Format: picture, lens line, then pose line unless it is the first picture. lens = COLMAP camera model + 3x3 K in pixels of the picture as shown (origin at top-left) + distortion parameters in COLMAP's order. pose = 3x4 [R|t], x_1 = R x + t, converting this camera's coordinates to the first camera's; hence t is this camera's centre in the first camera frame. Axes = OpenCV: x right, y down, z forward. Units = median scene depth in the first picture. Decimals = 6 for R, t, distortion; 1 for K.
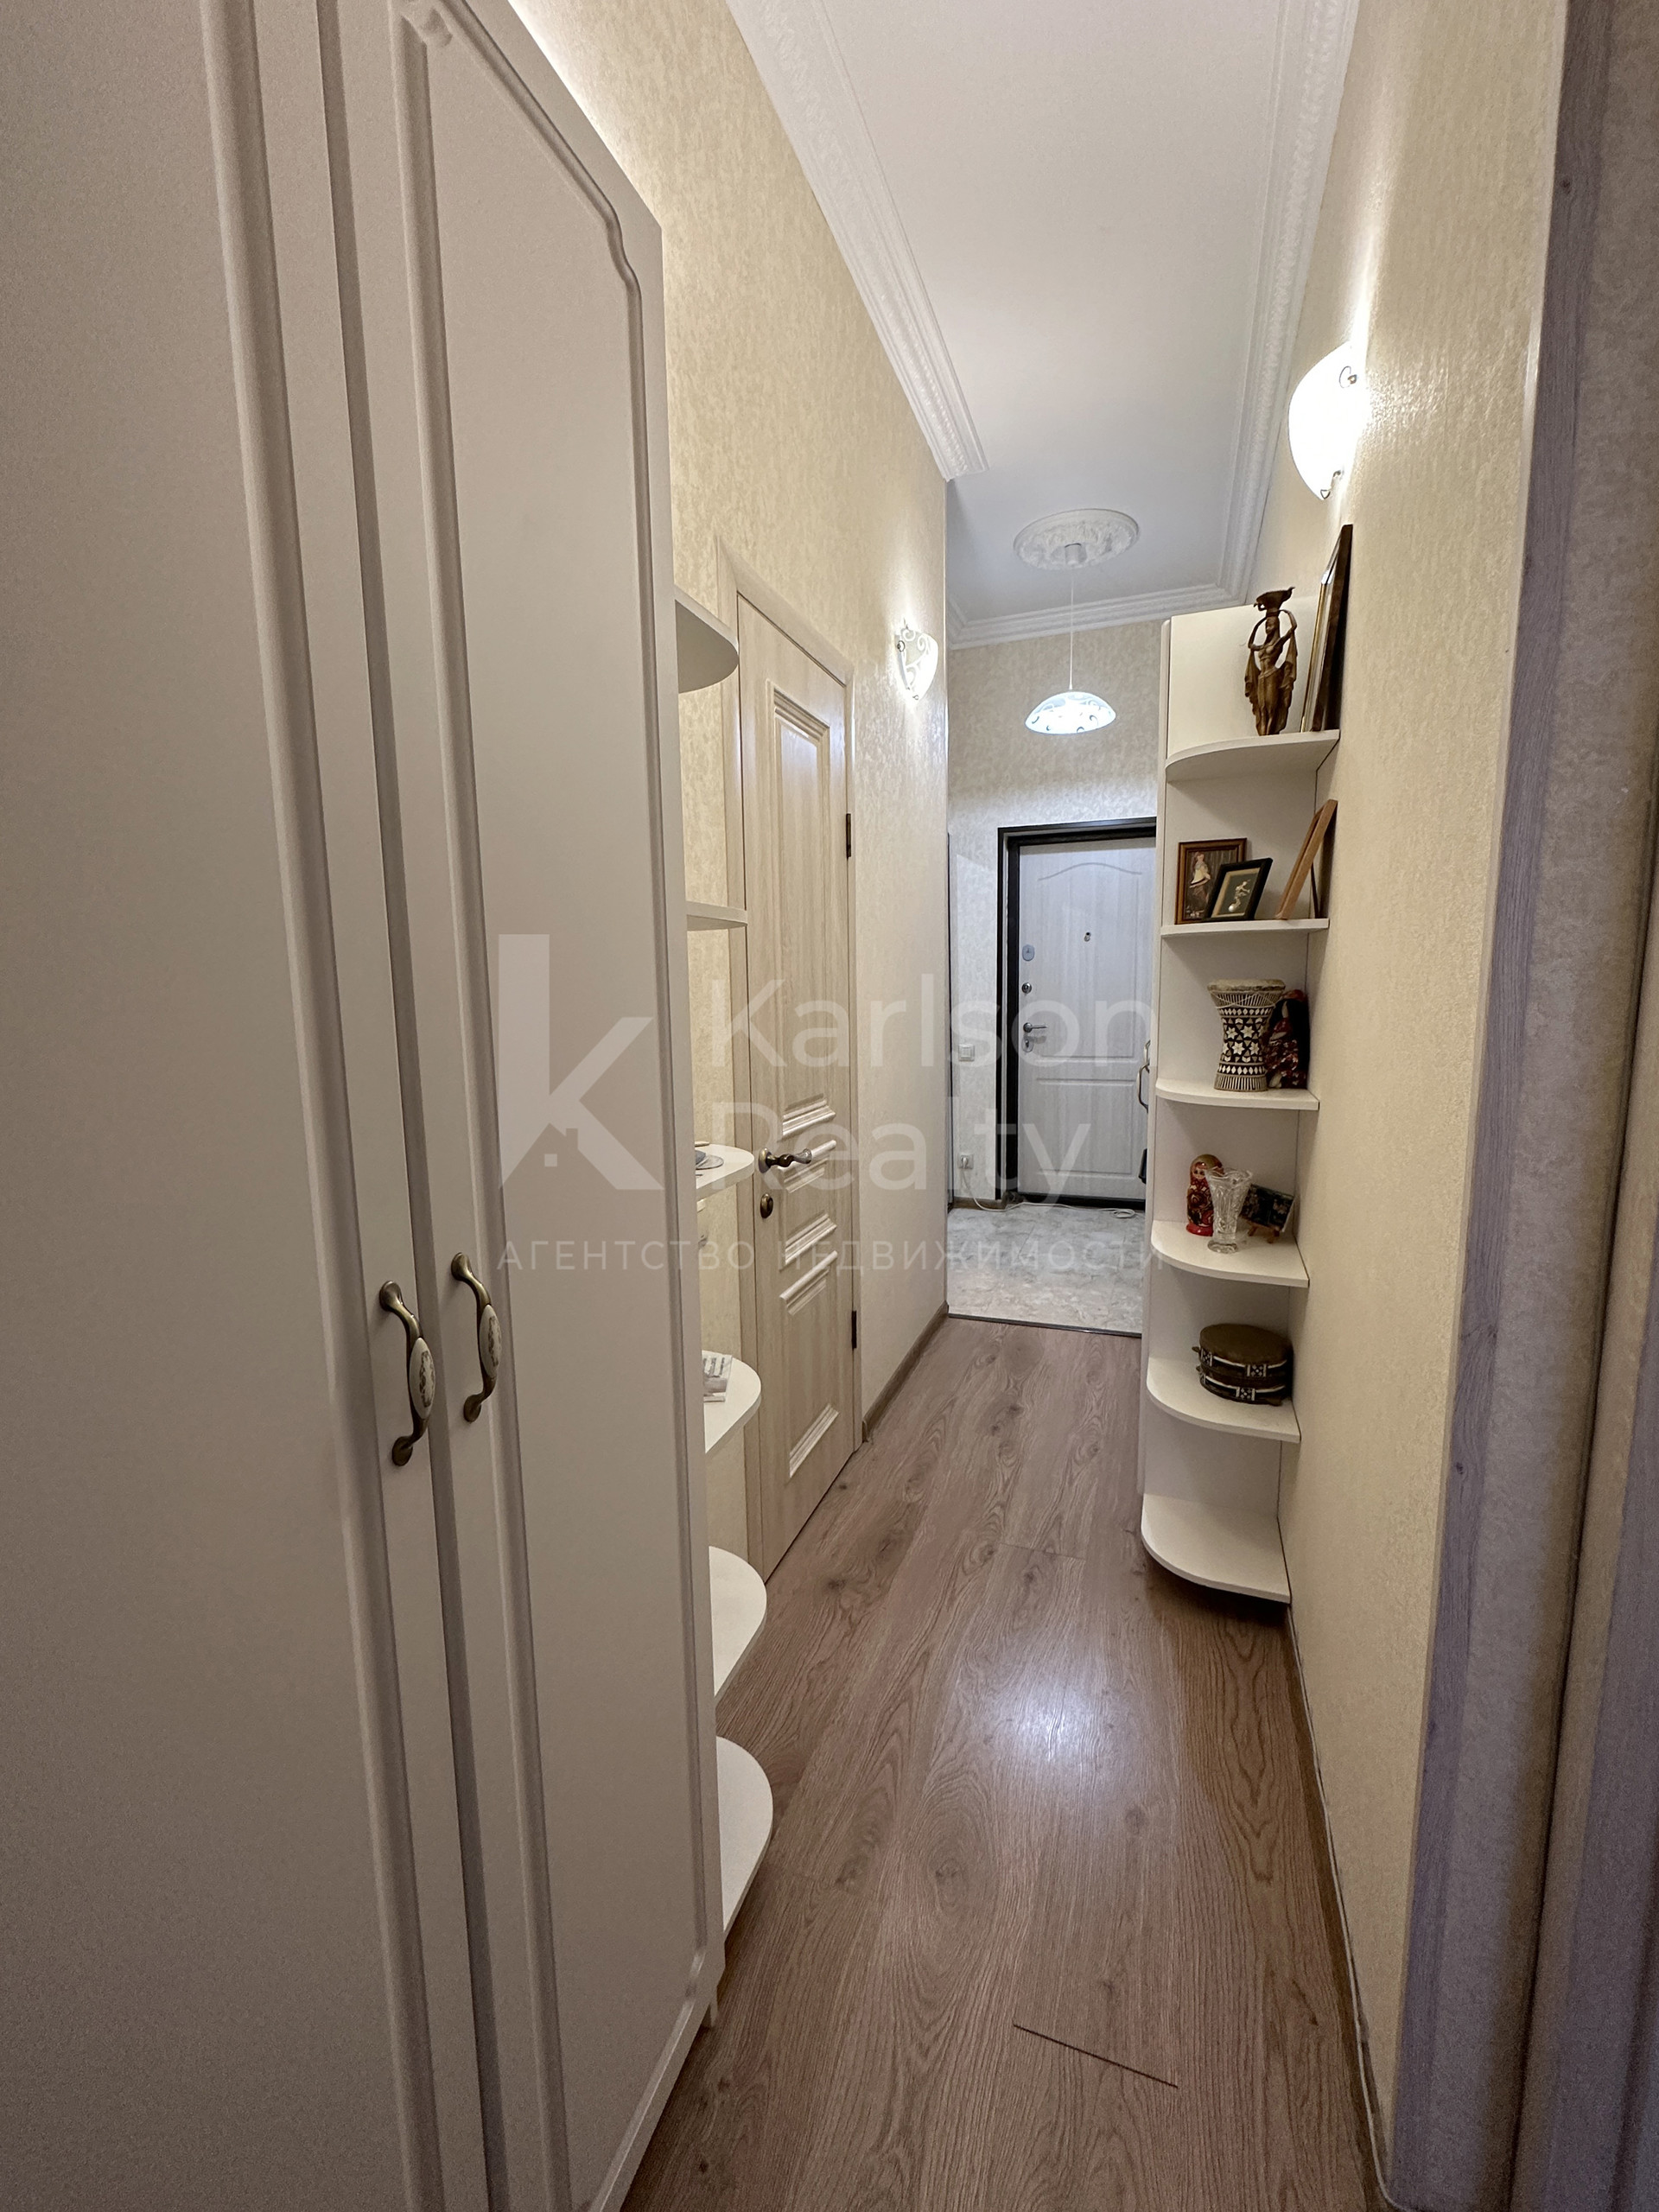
lens RADIAL K [[884.1, 0, 827.1], [0, 884.1, 1114.7], [0, 0, 1]] dist [-0.001338, -0.000571]
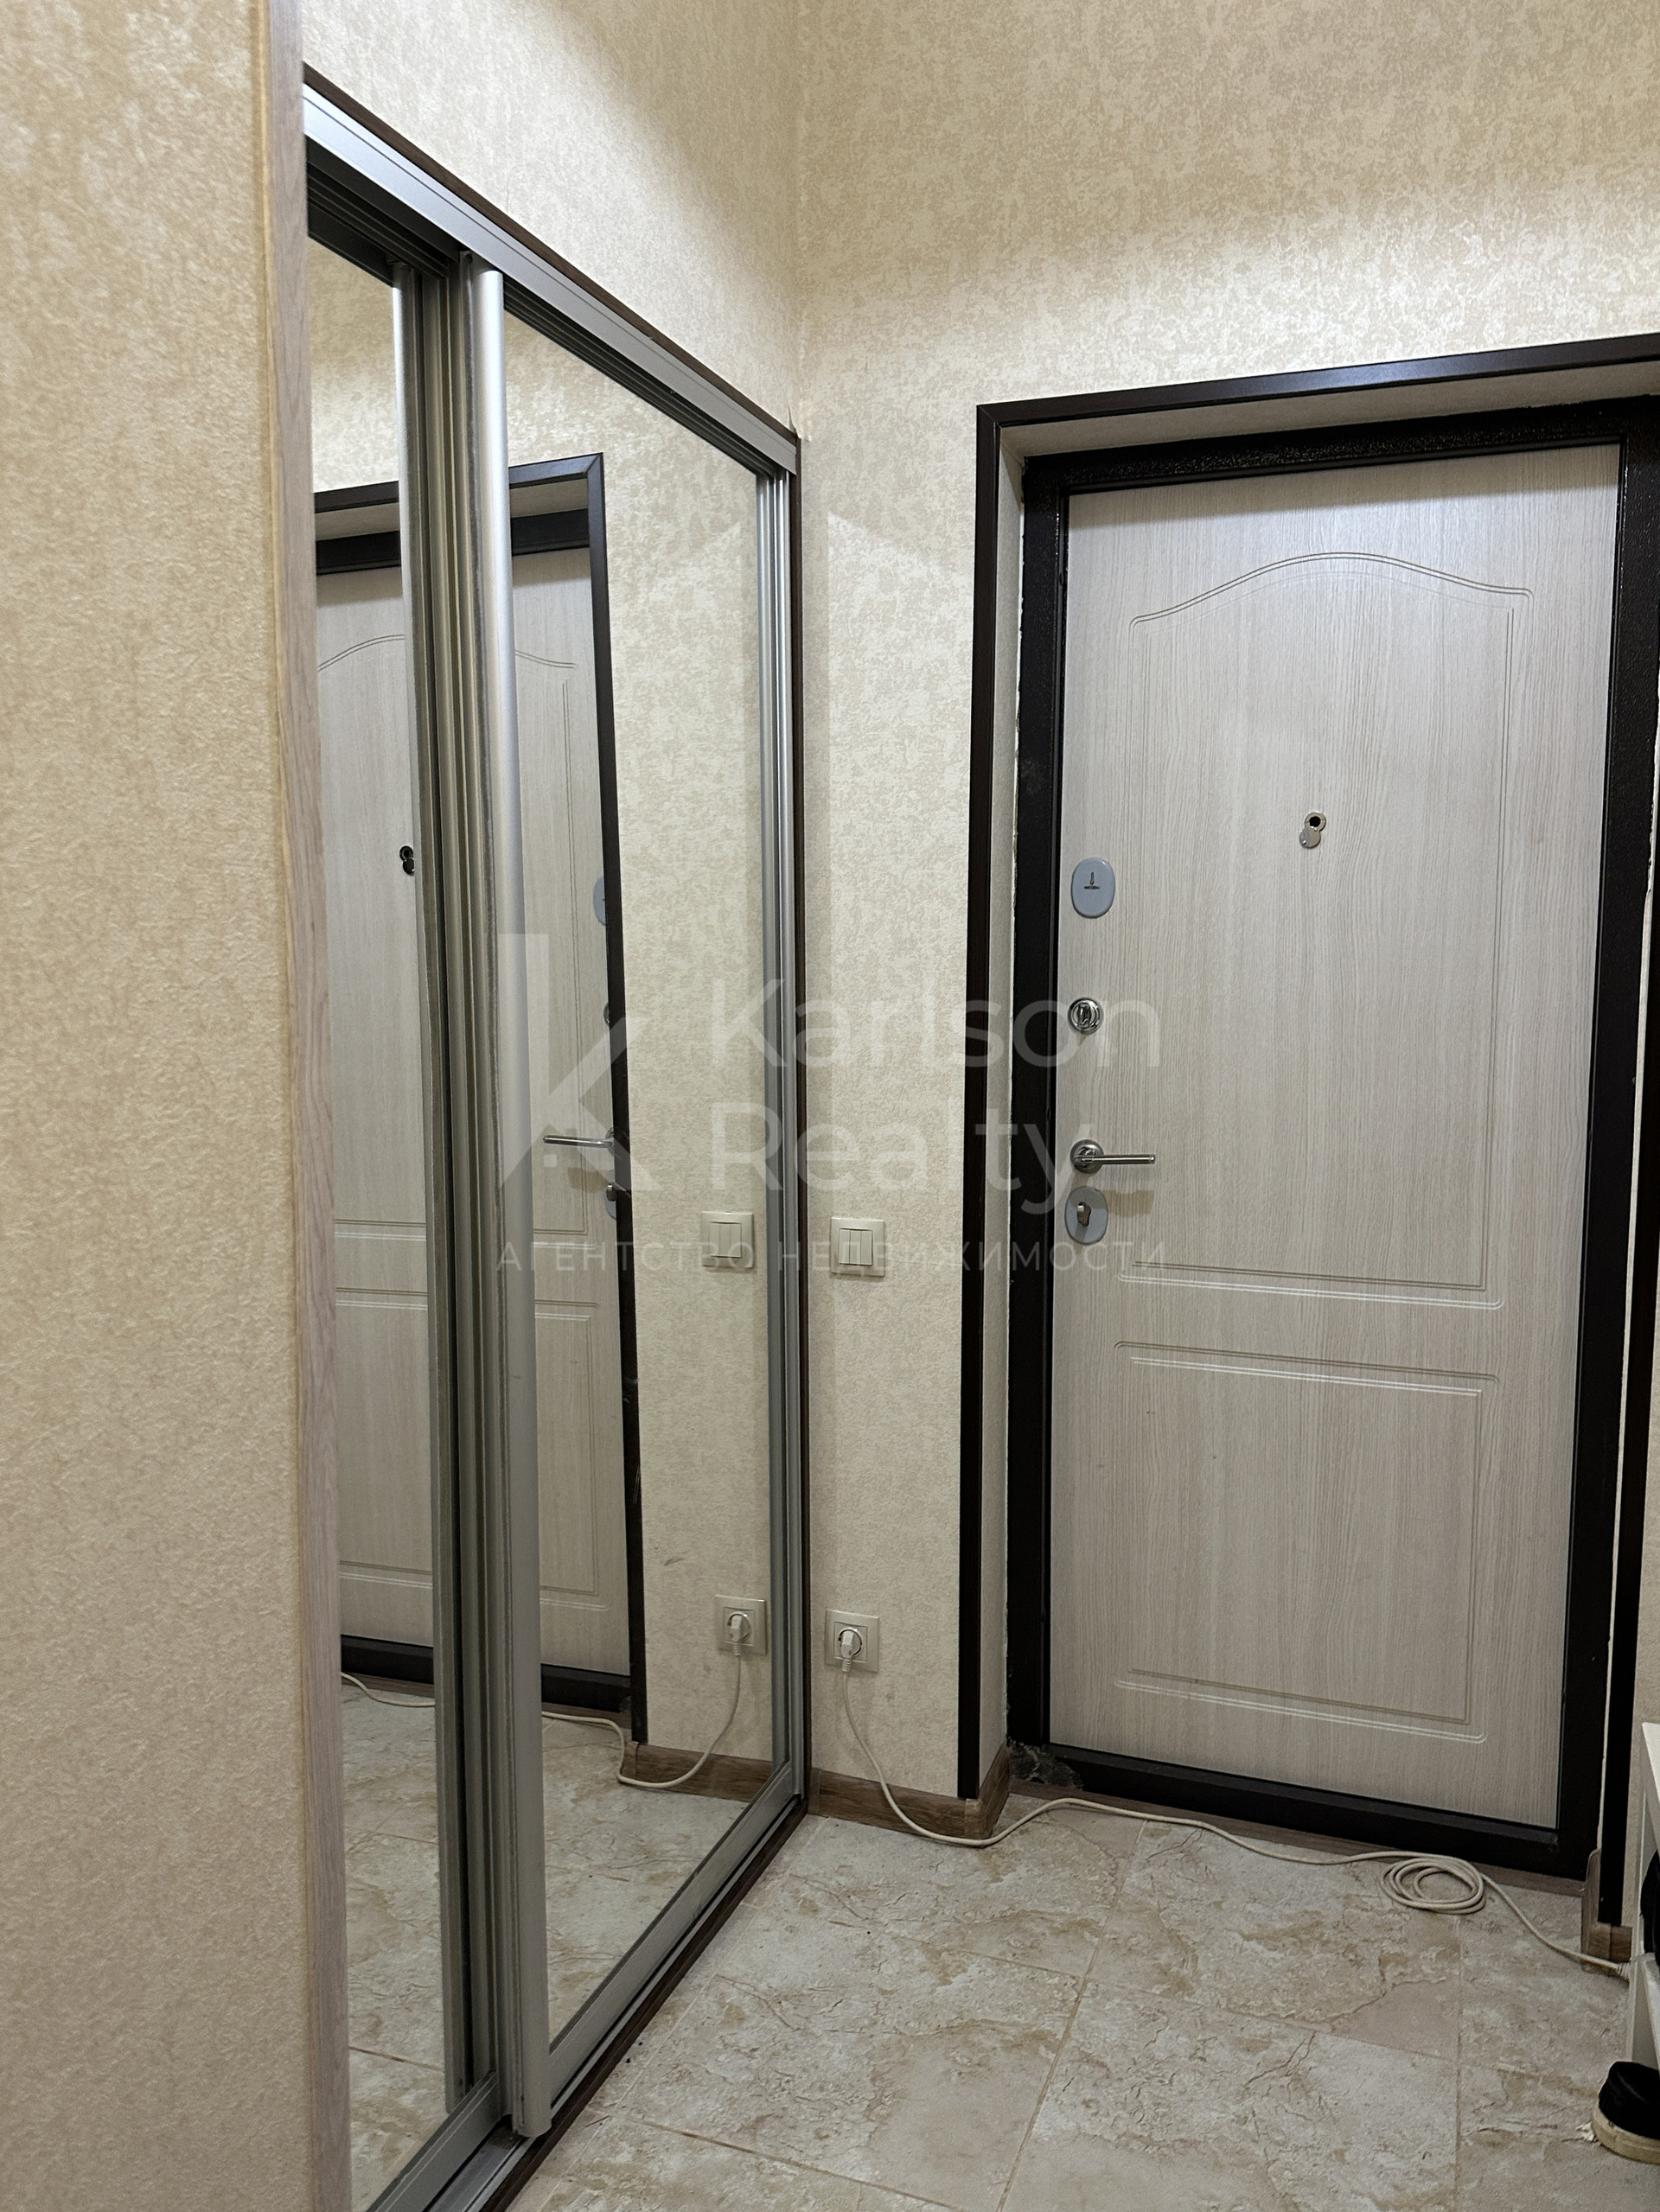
lens RADIAL K [[1664.1, 0, 834.0], [0, 1664.1, 1106.0], [0, 0, 1]] dist [0.045575, -0.013023]
pose [[0.999770, 0.021446, -0.000002, 0.150834], [-0.021439, 0.999436, -0.025838, -0.101405], [-0.000552, 0.025832, 0.999666, 0.493632]]
